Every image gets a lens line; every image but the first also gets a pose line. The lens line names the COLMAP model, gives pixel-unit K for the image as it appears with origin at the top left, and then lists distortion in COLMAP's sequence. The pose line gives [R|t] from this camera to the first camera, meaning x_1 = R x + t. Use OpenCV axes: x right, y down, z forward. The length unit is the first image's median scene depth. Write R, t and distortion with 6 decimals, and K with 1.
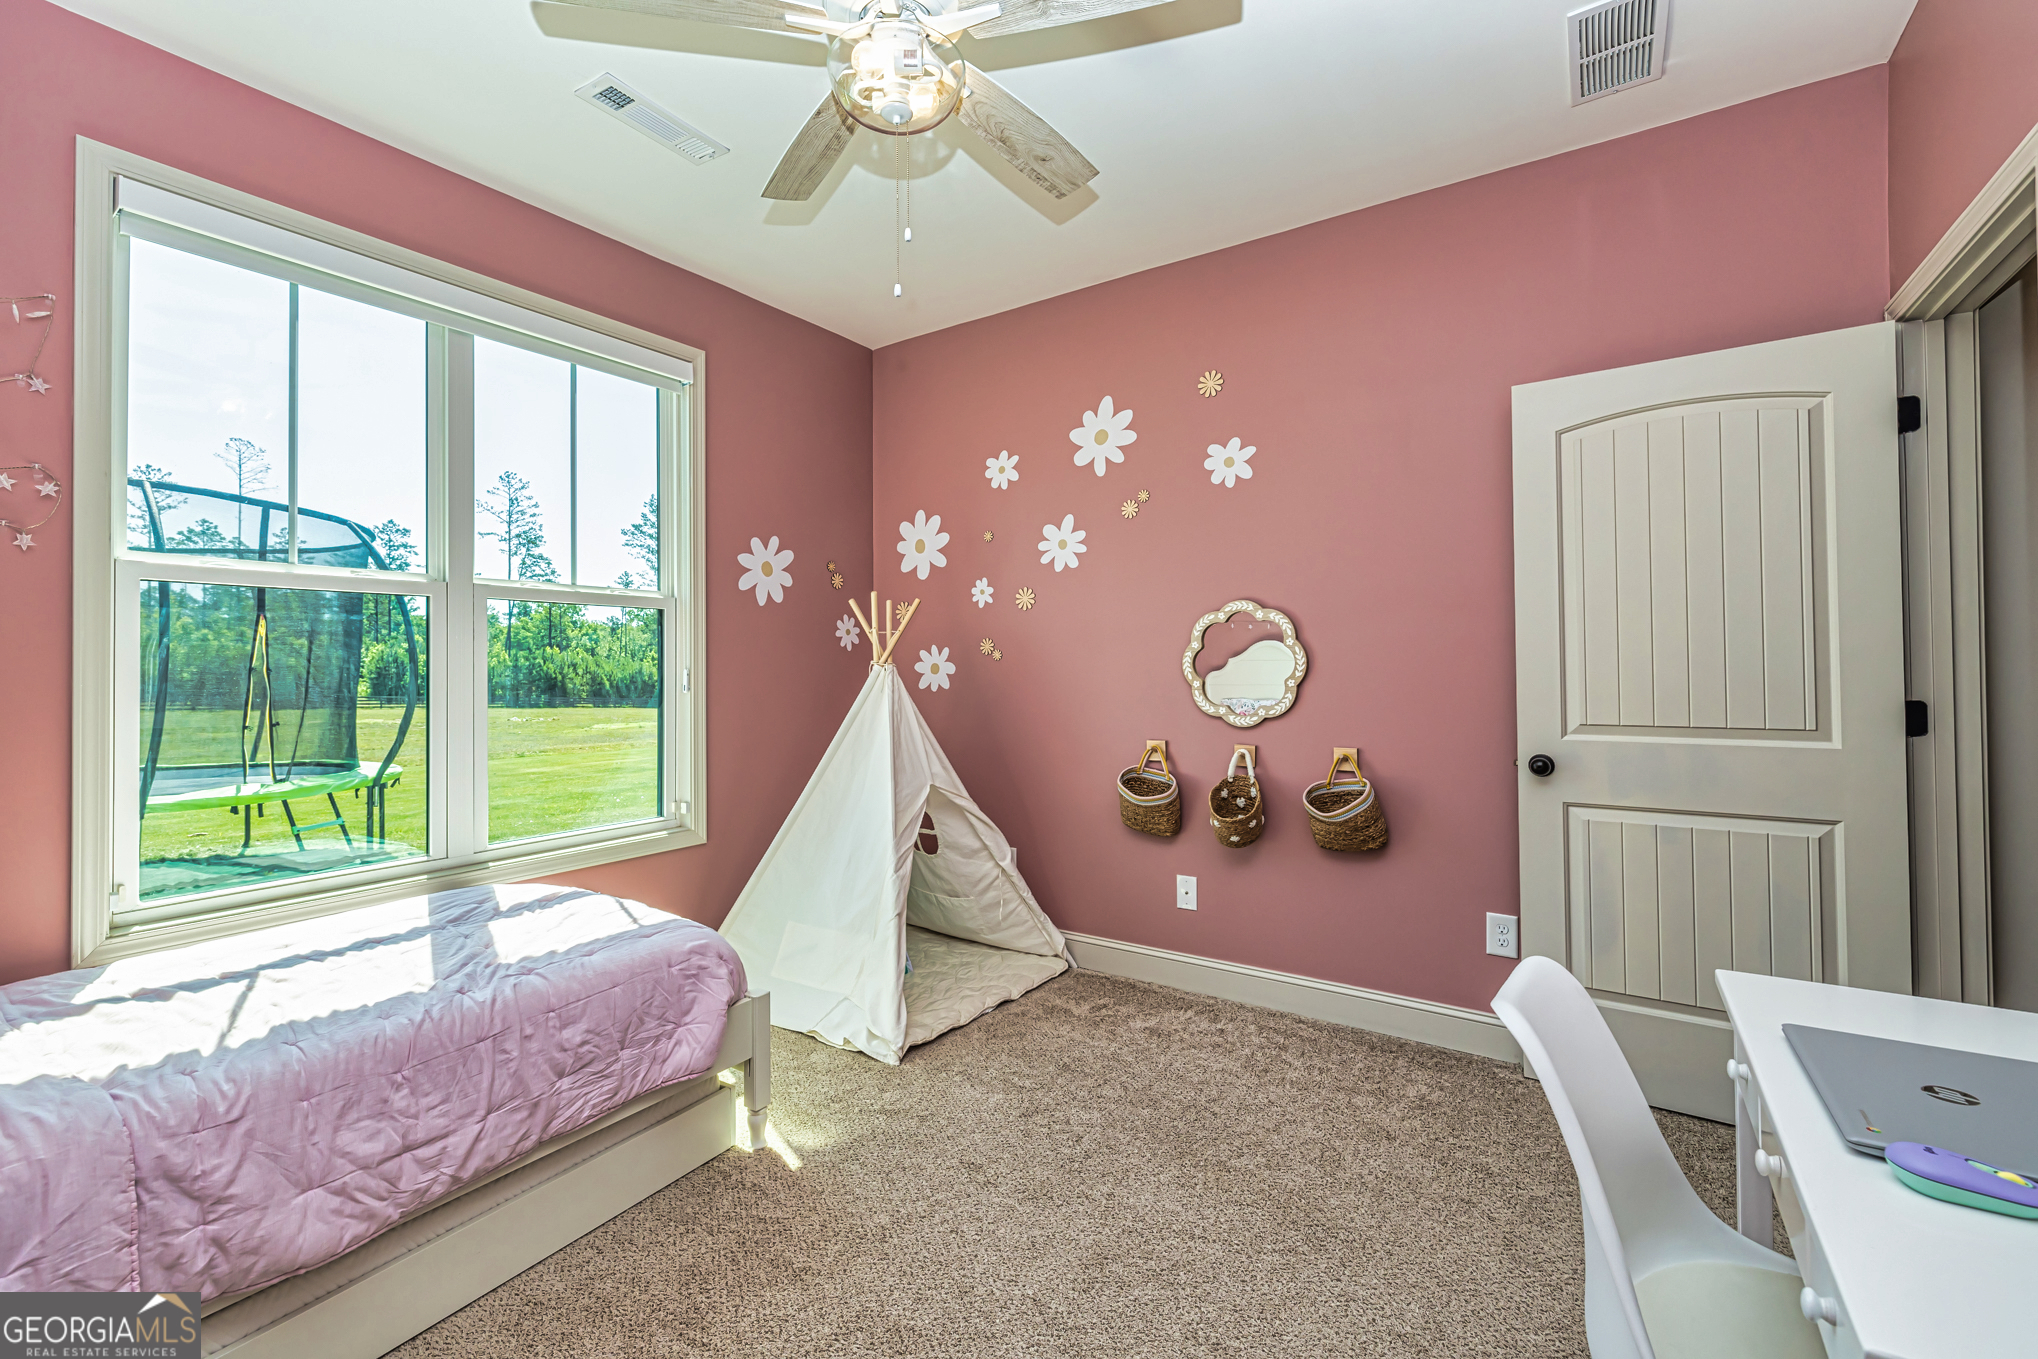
lens RADIAL K [[878.7, 0, 995.5], [0, 878.7, 644.1], [0, 0, 1]] dist [0.001273, 0.000289]
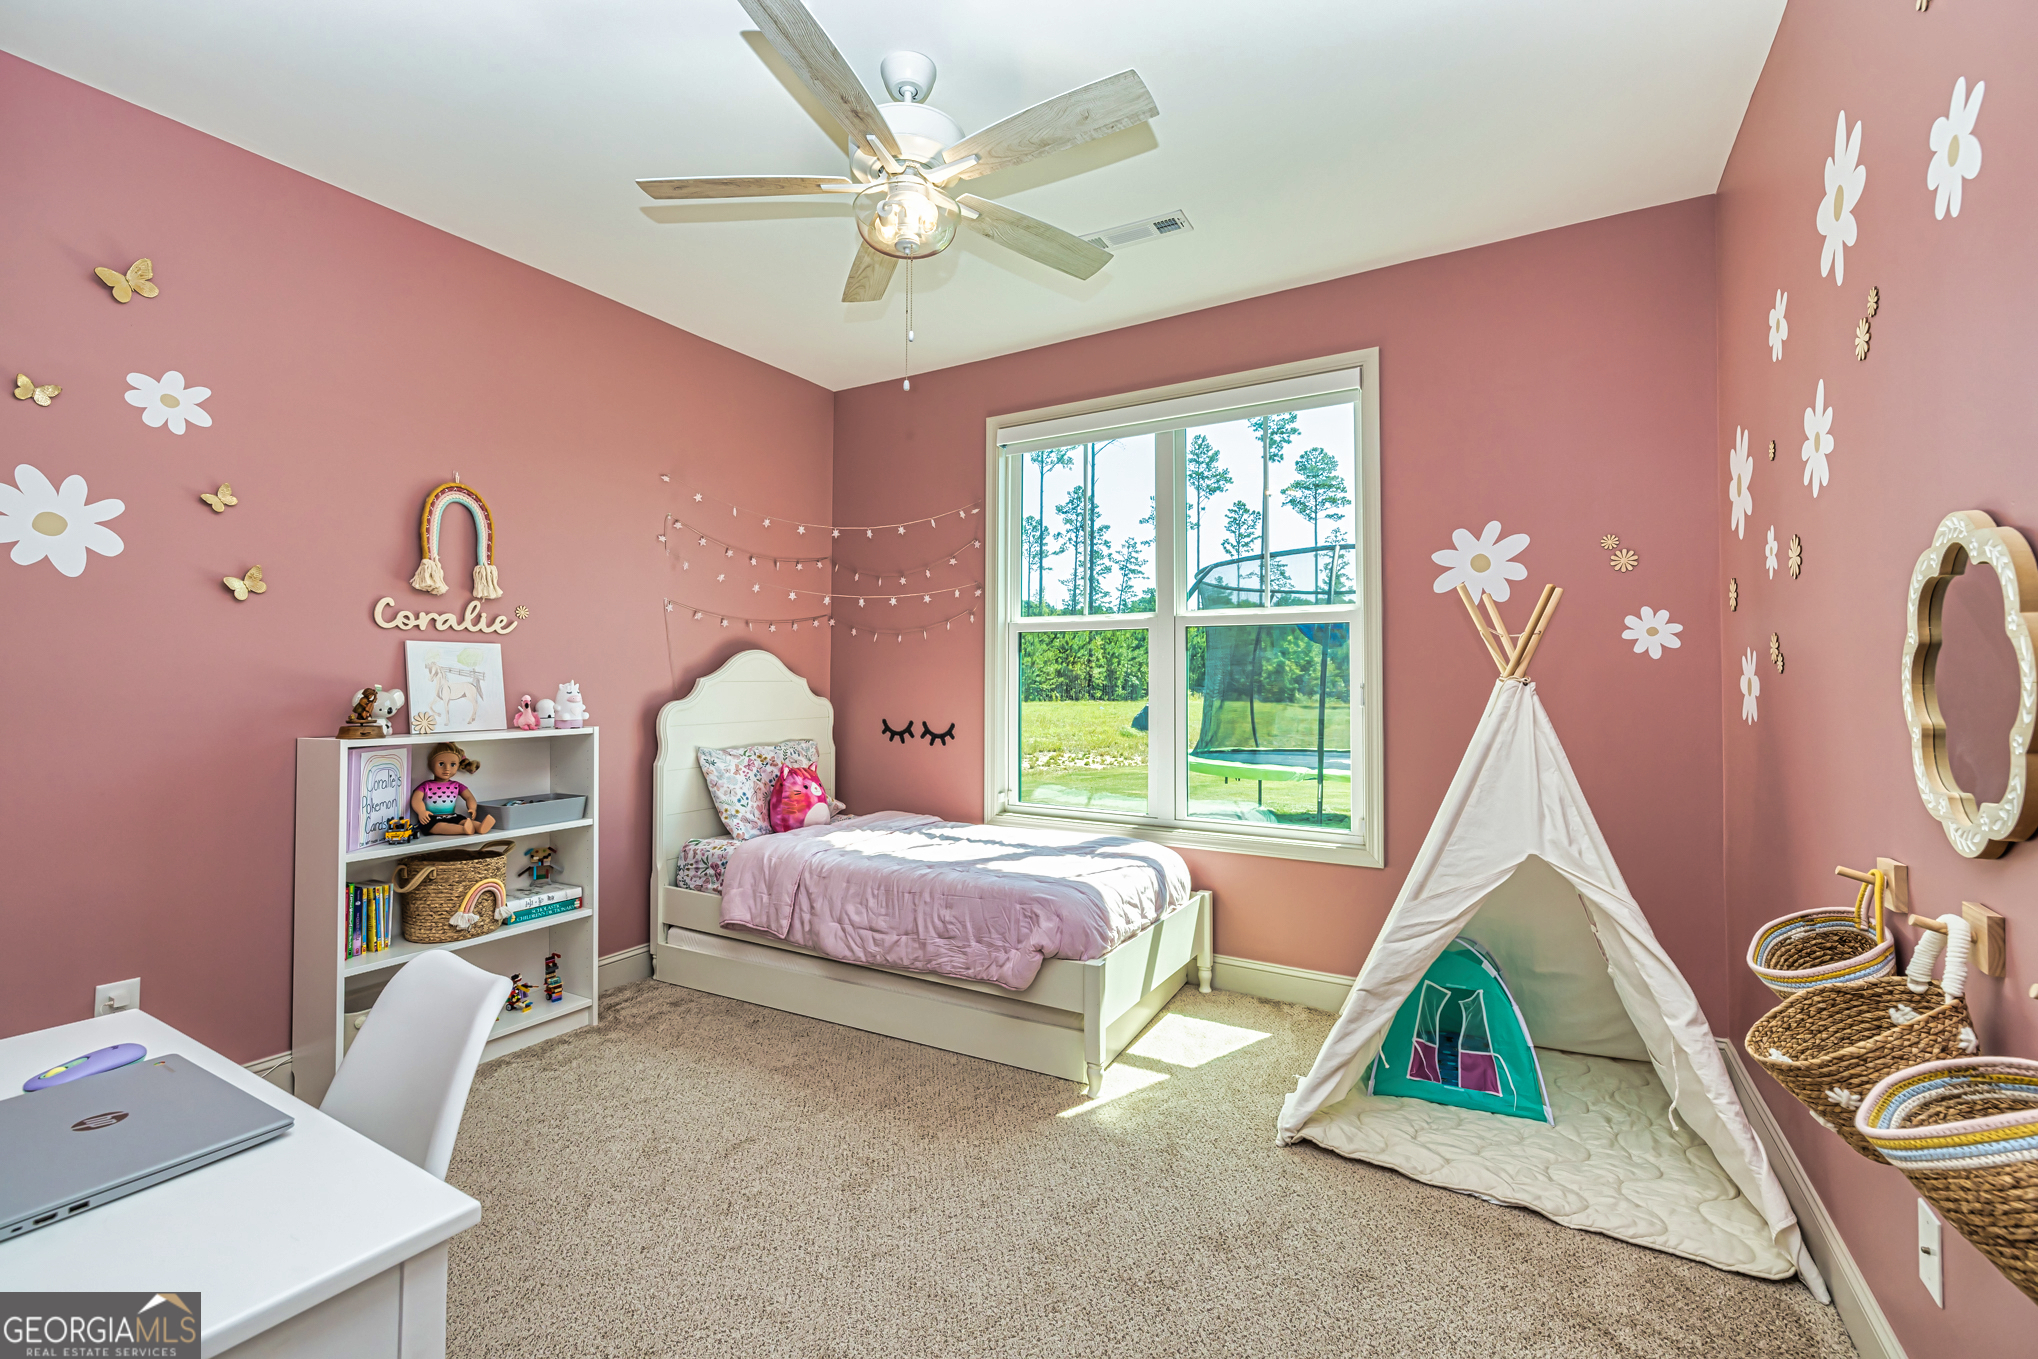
lens RADIAL K [[878.7, 0, 995.5], [0, 878.7, 644.1], [0, 0, 1]] dist [0.001273, 0.000289]
pose [[0.052566, -0.031878, -0.998109, 0.849754], [0.022841, 0.999267, -0.030712, 0.009375], [0.998356, -0.021183, 0.053256, 0.778802]]
